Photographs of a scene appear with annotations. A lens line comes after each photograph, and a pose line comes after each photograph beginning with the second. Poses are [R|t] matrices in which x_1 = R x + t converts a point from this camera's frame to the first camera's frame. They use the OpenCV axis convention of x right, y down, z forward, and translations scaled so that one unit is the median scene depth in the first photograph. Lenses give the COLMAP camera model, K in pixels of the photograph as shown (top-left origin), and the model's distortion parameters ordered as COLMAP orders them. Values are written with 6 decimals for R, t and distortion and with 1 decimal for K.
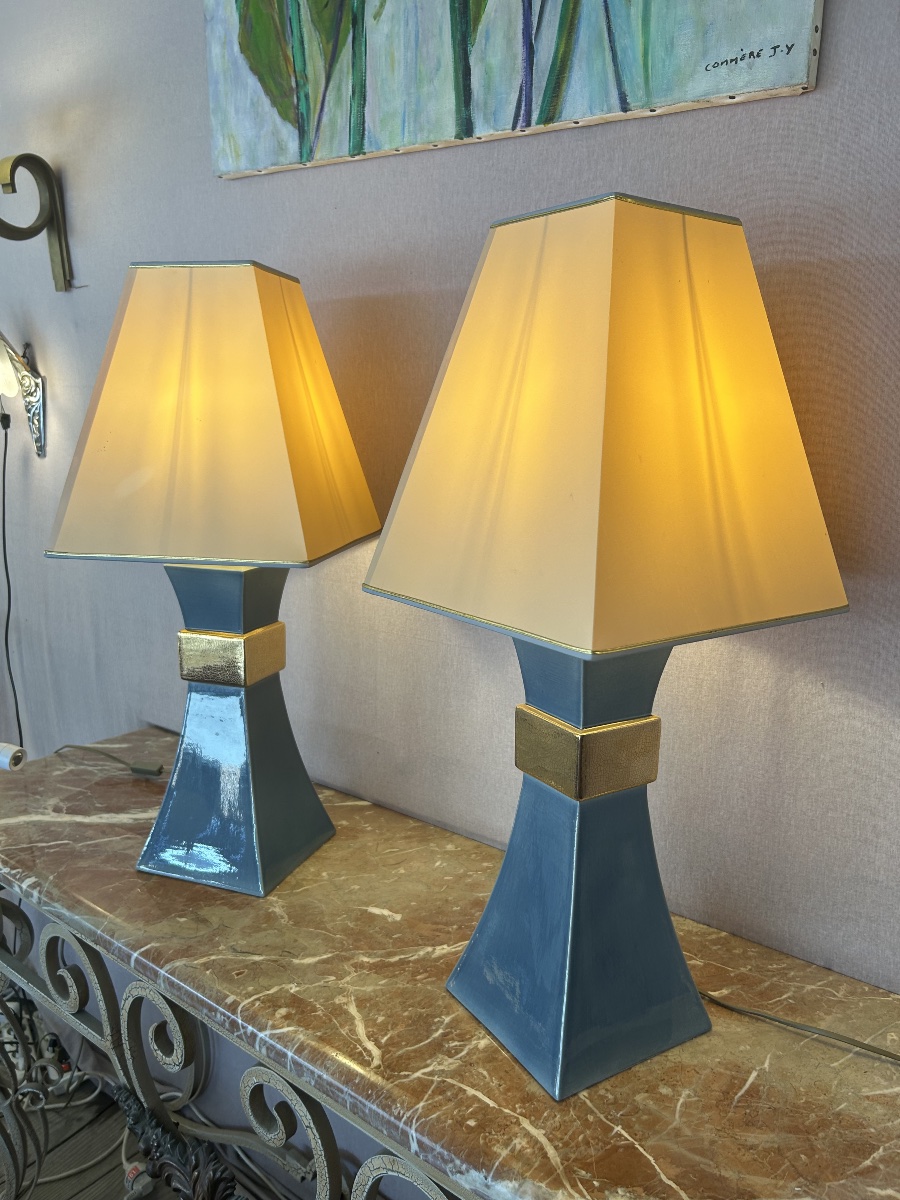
lens RADIAL K [[917.7, 0, 446.6], [0, 917.7, 597.3], [0, 0, 1]] dist [0.039051, -0.063156]
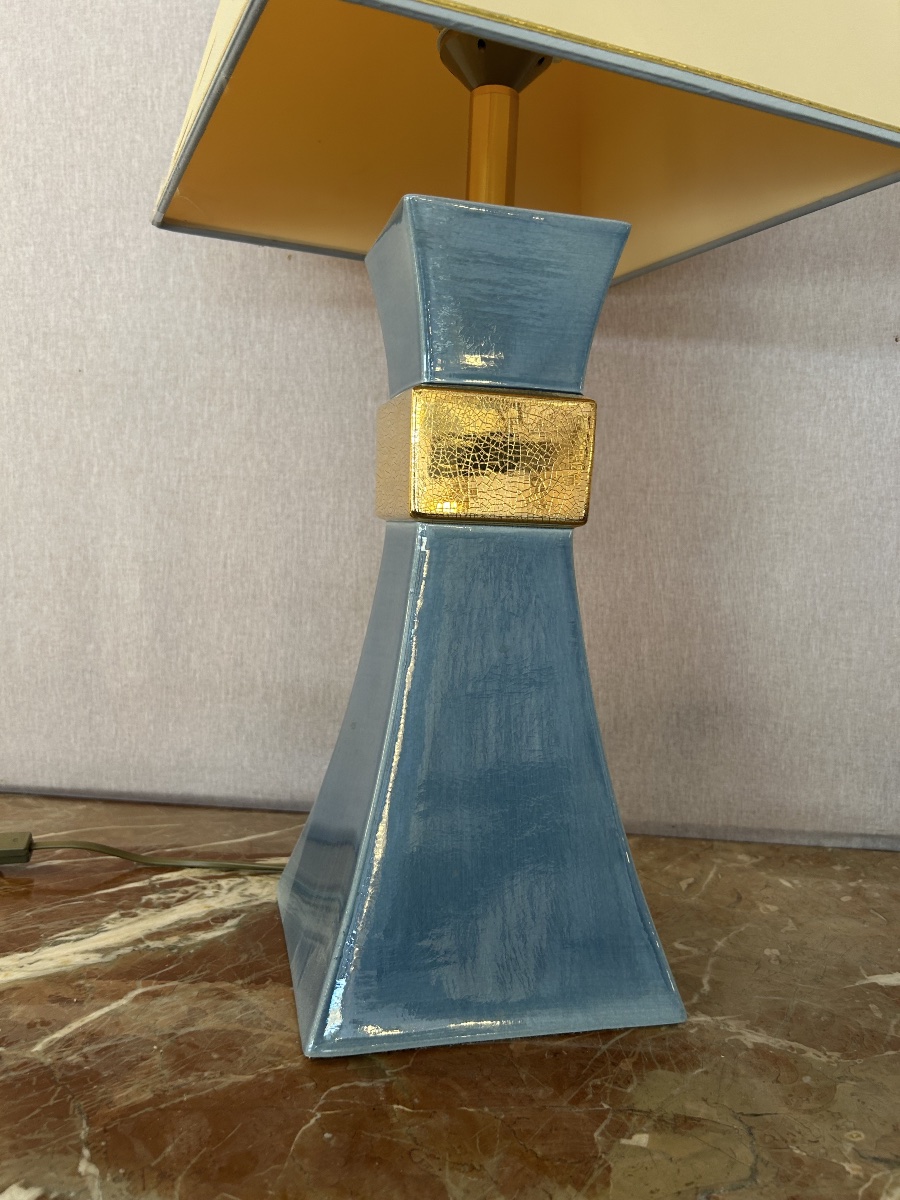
lens RADIAL K [[917.7, 0, 438.7], [0, 917.7, 606.6], [0, 0, 1]] dist [0.039051, -0.063156]
pose [[0.824693, -0.026429, 0.564963, -0.570168], [0.074296, 0.995314, -0.061891, 0.173042], [-0.560680, 0.093015, 0.822792, 0.775882]]
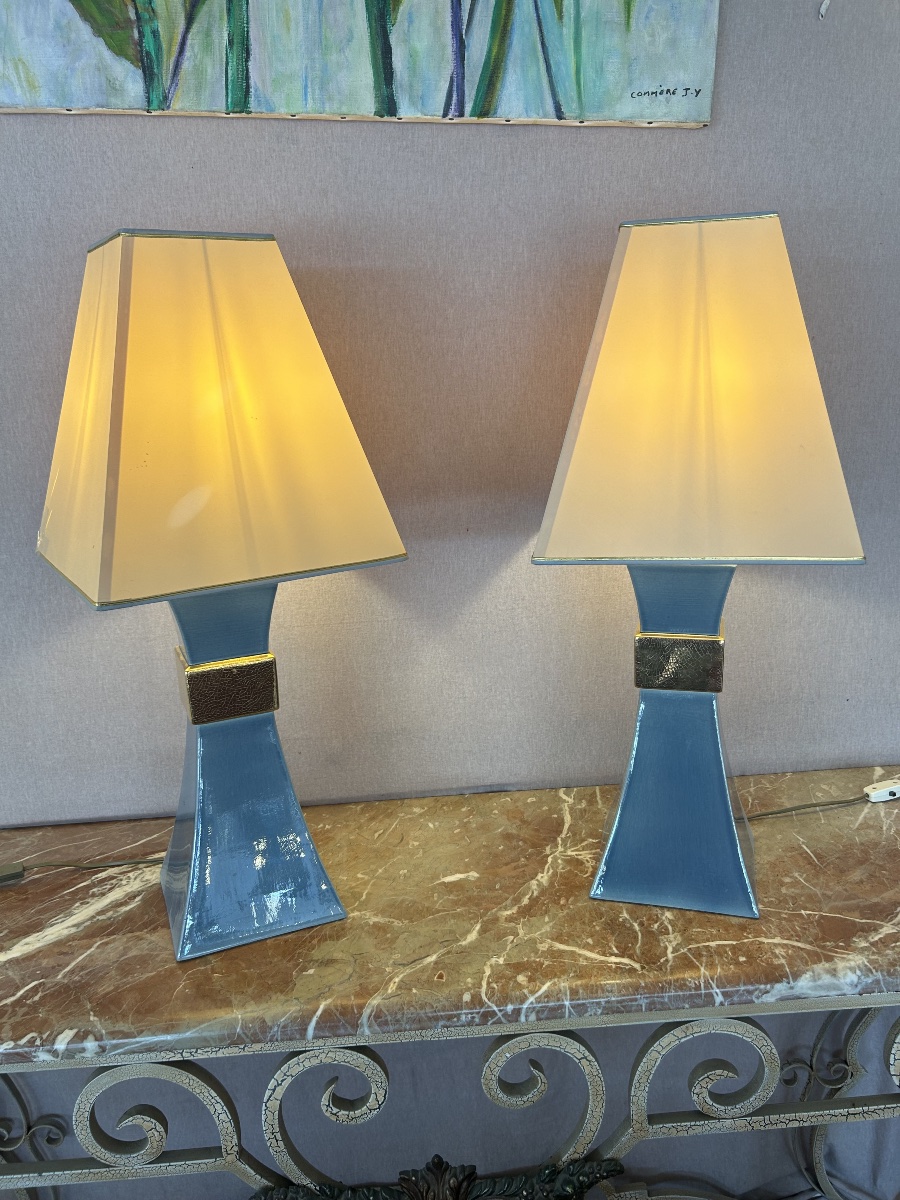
lens RADIAL K [[917.7, 0, 443.1], [0, 917.7, 600.1], [0, 0, 1]] dist [0.039051, -0.063156]
pose [[0.733861, -0.210014, 0.646020, -0.736644], [0.180147, 0.977126, 0.113010, -0.090374], [-0.654977, 0.033445, 0.754908, 0.231149]]
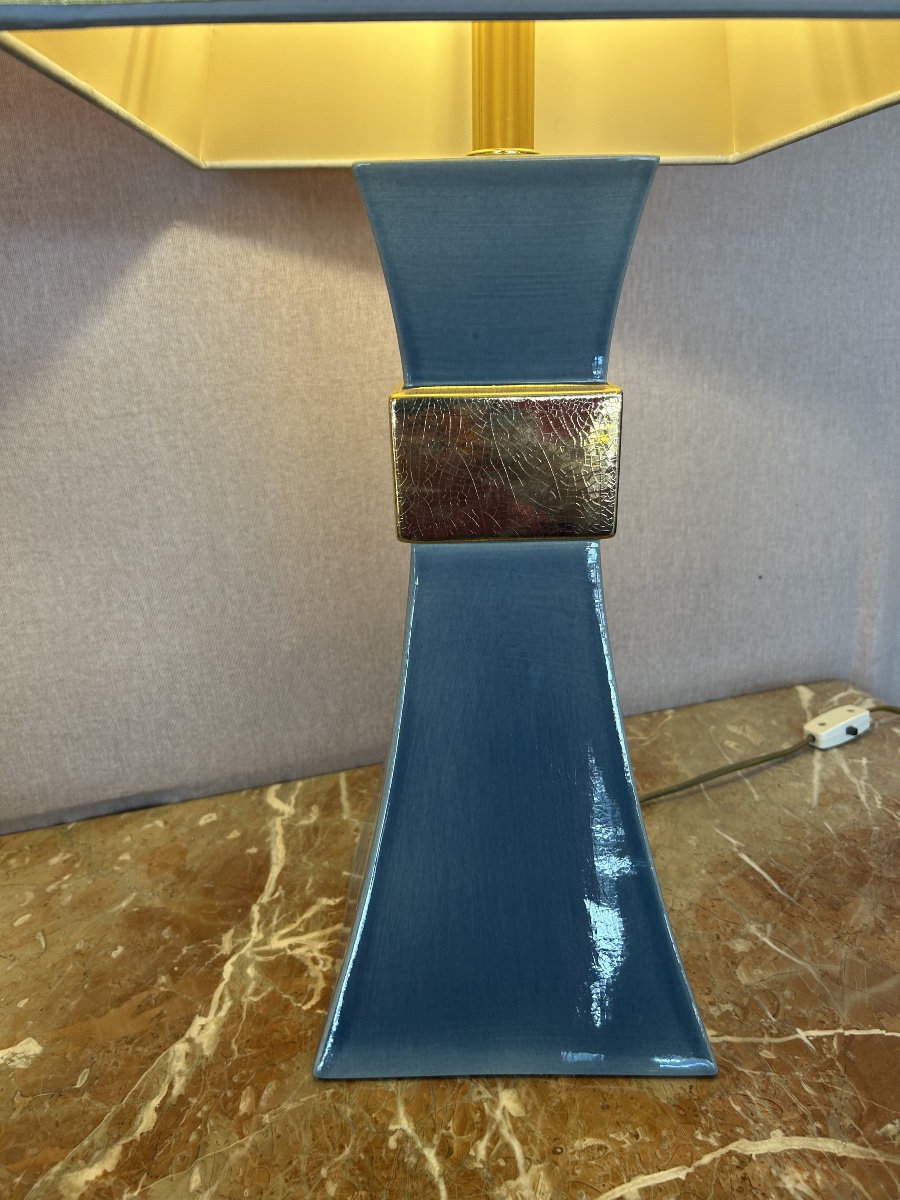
lens RADIAL K [[917.7, 0, 460.9], [0, 917.7, 609.2], [0, 0, 1]] dist [0.039051, -0.063156]
pose [[0.526350, -0.298584, 0.796118, -0.238776], [0.194168, 0.953782, 0.229343, 0.103665], [-0.827801, 0.033866, 0.559999, 0.631108]]
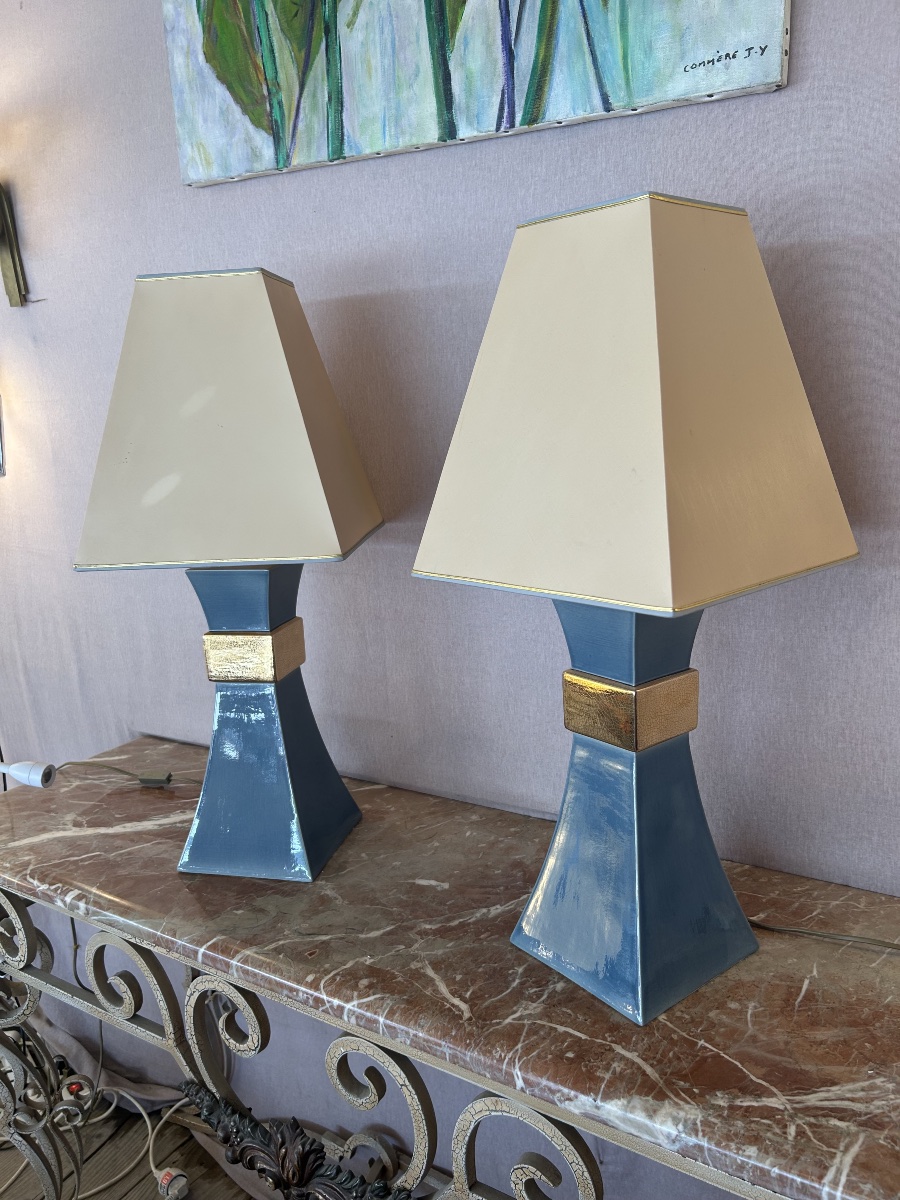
lens RADIAL K [[917.7, 0, 446.7], [0, 917.7, 597.9], [0, 0, 1]] dist [0.039051, -0.063156]
pose [[0.991930, -0.083605, 0.095314, -0.132549], [0.082560, 0.996475, 0.014868, 0.004031], [-0.096221, -0.006879, 0.995336, -0.047700]]
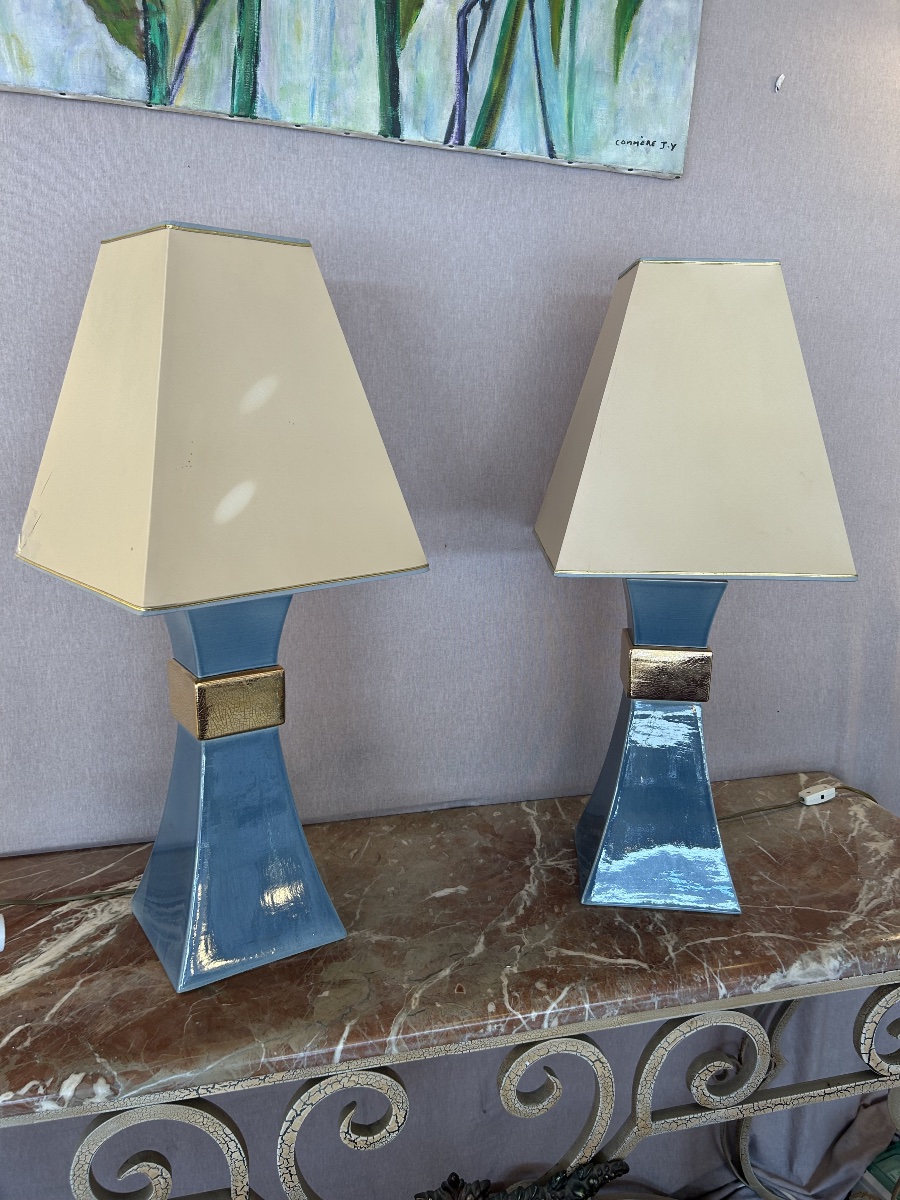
lens RADIAL K [[917.7, 0, 453.3], [0, 917.7, 595.9], [0, 0, 1]] dist [0.039051, -0.063156]
pose [[0.595545, -0.177732, 0.783414, -0.878251], [0.148937, 0.982739, 0.109732, -0.106054], [-0.789395, 0.051329, 0.611736, 0.366813]]
